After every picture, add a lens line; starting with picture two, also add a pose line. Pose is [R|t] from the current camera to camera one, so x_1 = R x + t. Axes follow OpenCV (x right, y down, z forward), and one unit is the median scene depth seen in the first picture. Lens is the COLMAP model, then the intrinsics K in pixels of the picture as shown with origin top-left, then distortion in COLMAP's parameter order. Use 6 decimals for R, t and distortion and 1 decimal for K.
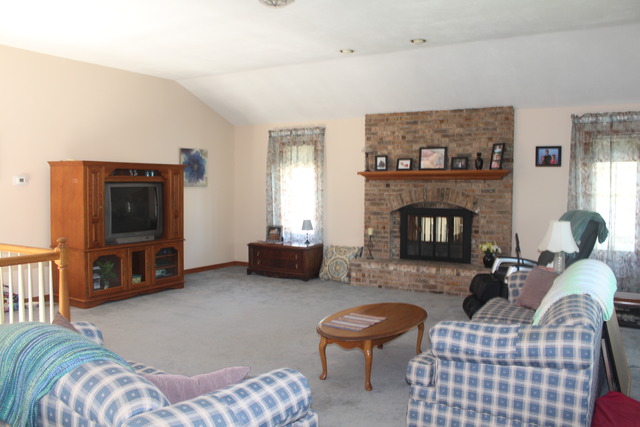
lens RADIAL K [[560.0, 0, 319.8], [0, 560.0, 212.9], [0, 0, 1]] dist [-0.110837, 0.115353]
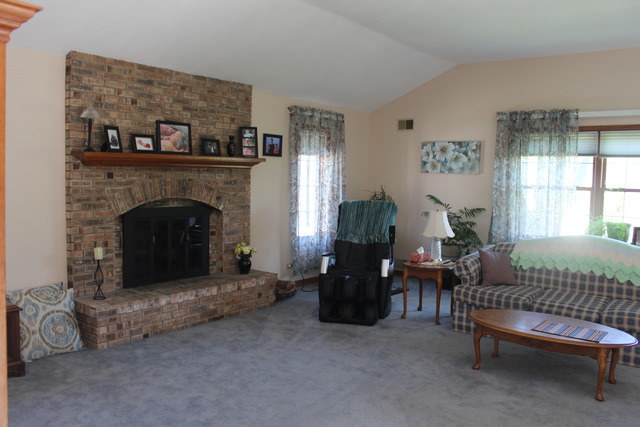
lens RADIAL K [[560.0, 0, 320.0], [0, 560.0, 211.1], [0, 0, 1]] dist [-0.110837, 0.115353]
pose [[0.108855, -0.064152, 0.991985, -0.488137], [0.034696, 0.997553, 0.060705, -0.040924], [-0.993452, 0.027810, 0.110814, 0.737748]]
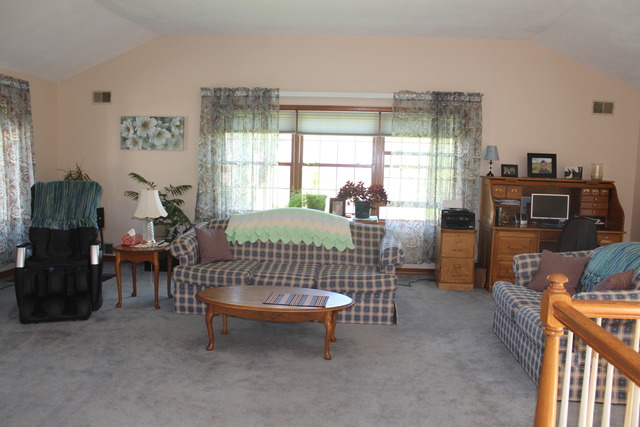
lens RADIAL K [[560.0, 0, 321.2], [0, 560.0, 211.6], [0, 0, 1]] dist [-0.110837, 0.115353]
pose [[-0.438068, -0.097439, 0.893645, -0.458126], [0.028336, 0.992117, 0.122066, -0.042535], [-0.898495, 0.078796, -0.431854, 0.772445]]
